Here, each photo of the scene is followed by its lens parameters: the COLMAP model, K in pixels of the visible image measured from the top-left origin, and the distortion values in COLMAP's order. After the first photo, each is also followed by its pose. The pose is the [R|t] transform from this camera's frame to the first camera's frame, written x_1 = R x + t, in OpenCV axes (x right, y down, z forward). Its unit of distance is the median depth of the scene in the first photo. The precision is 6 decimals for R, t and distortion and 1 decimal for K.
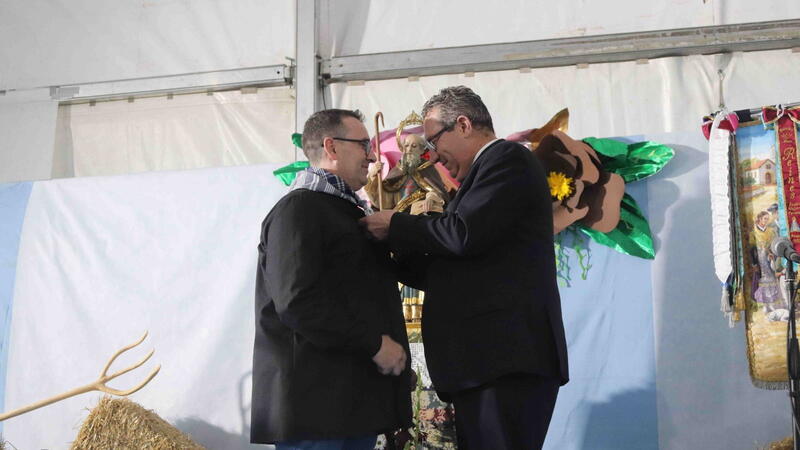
lens RADIAL K [[1133.9, 0, 400.0], [0, 1133.9, 225.0], [0, 0, 1]] dist [-0.046138, 0.015946]
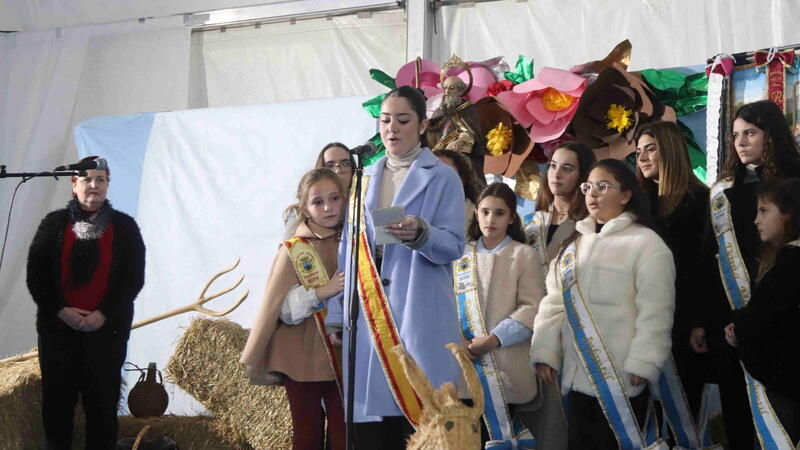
lens RADIAL K [[1388.0, 0, 400.0], [0, 1388.0, 225.0], [0, 0, 1]] dist [0.021023, 0.201968]
pose [[0.969804, 0.004881, -0.243838, 0.253741], [0.016032, 0.996361, 0.083707, -0.046343], [0.243359, -0.085089, 0.966197, -0.249909]]
